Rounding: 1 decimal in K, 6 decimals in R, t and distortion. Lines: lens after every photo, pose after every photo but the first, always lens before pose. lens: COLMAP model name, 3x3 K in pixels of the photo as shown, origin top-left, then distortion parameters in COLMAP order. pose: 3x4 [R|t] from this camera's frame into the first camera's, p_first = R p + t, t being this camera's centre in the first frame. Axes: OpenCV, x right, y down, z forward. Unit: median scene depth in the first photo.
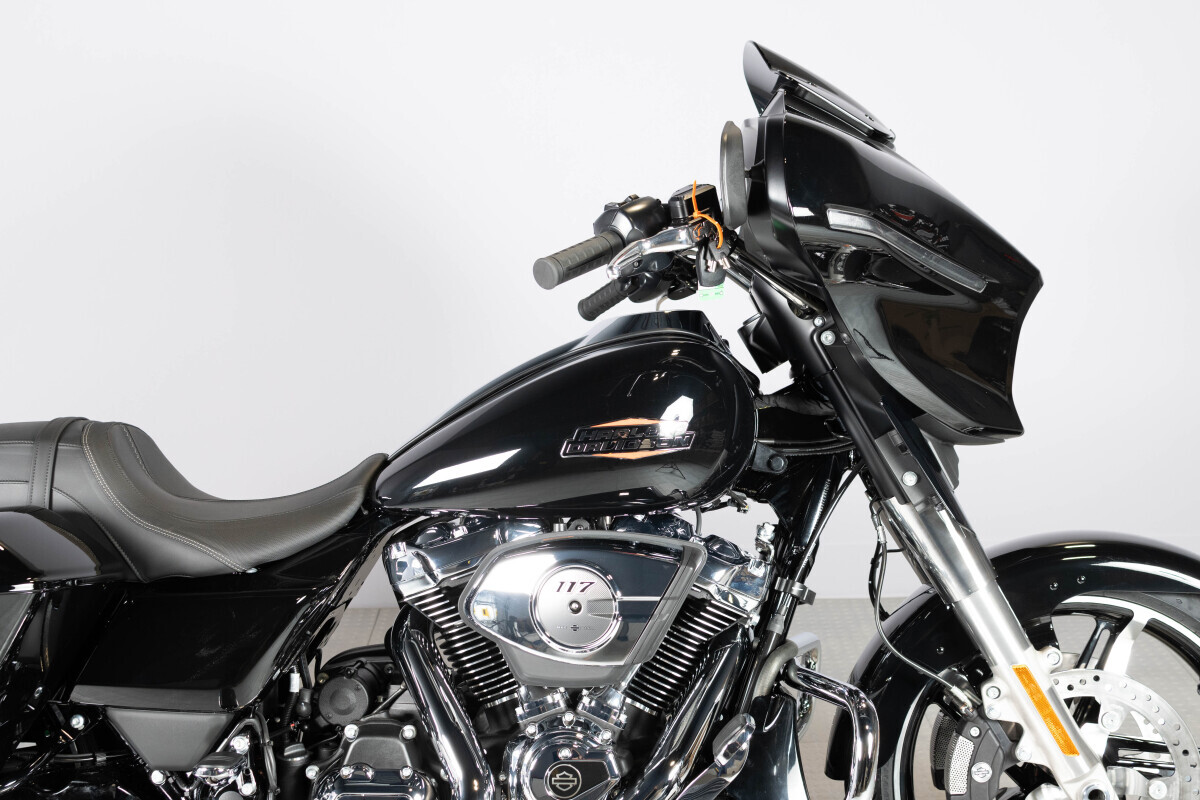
lens RADIAL K [[1809.0, 0, 600.0], [0, 1809.0, 400.0], [0, 0, 1]] dist [0.000114, 0.012764]
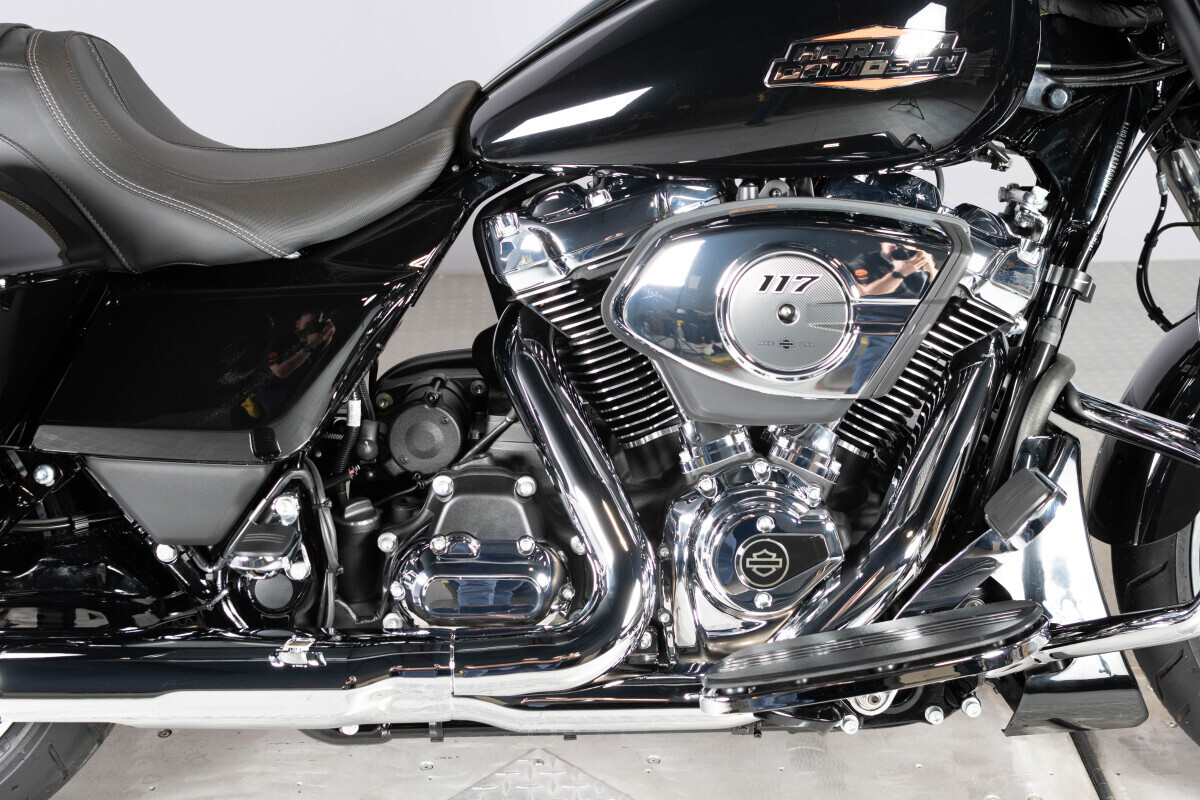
lens RADIAL K [[1809.0, 0, 600.0], [0, 1809.0, 400.0], [0, 0, 1]] dist [0.000114, 0.012764]
pose [[0.999319, -0.000906, 0.036893, -0.102576], [-0.006323, 0.980708, 0.195374, 0.014706], [-0.036359, -0.195474, 0.980035, 0.322687]]
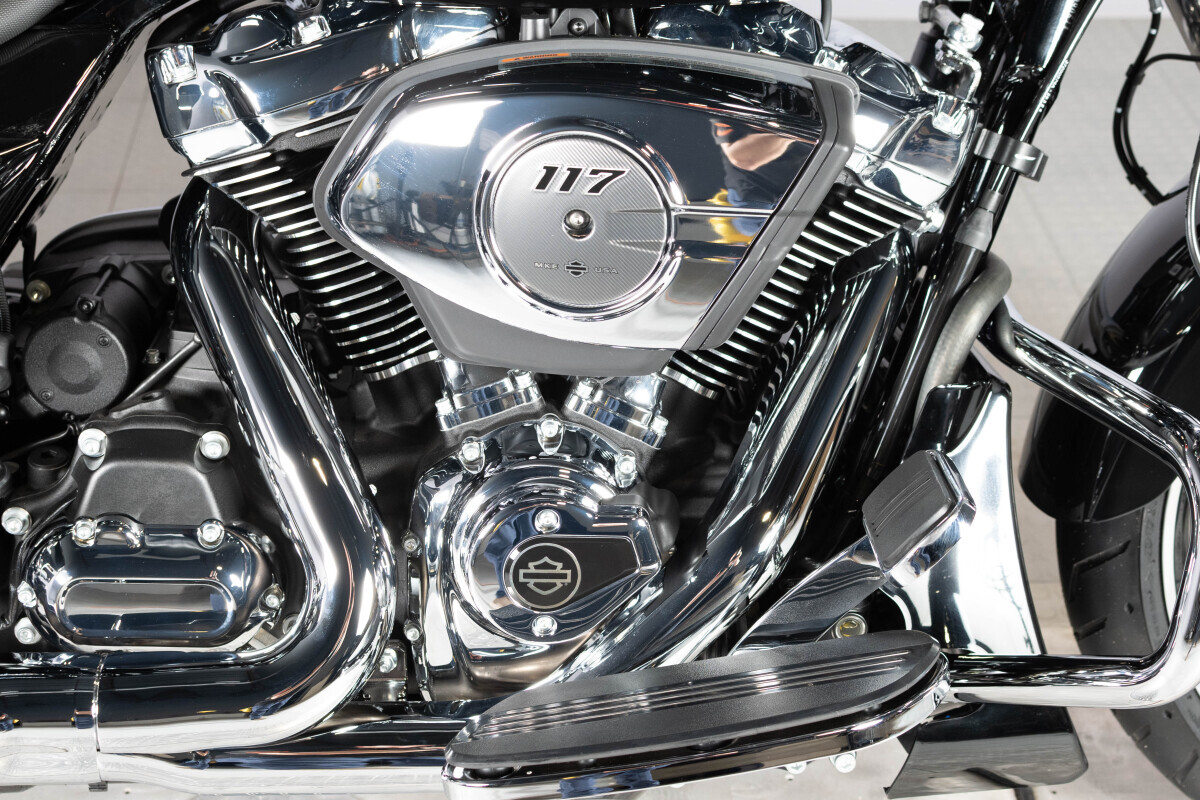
lens RADIAL K [[2098.6, 0, 598.8], [0, 2098.6, 416.3], [0, 0, 1]] dist [0.021026, -0.075217]
pose [[0.997394, 0.005546, 0.071938, -0.043538], [-0.029607, 0.940689, 0.337977, -0.015939], [-0.065797, -0.339226, 0.938401, 0.470044]]
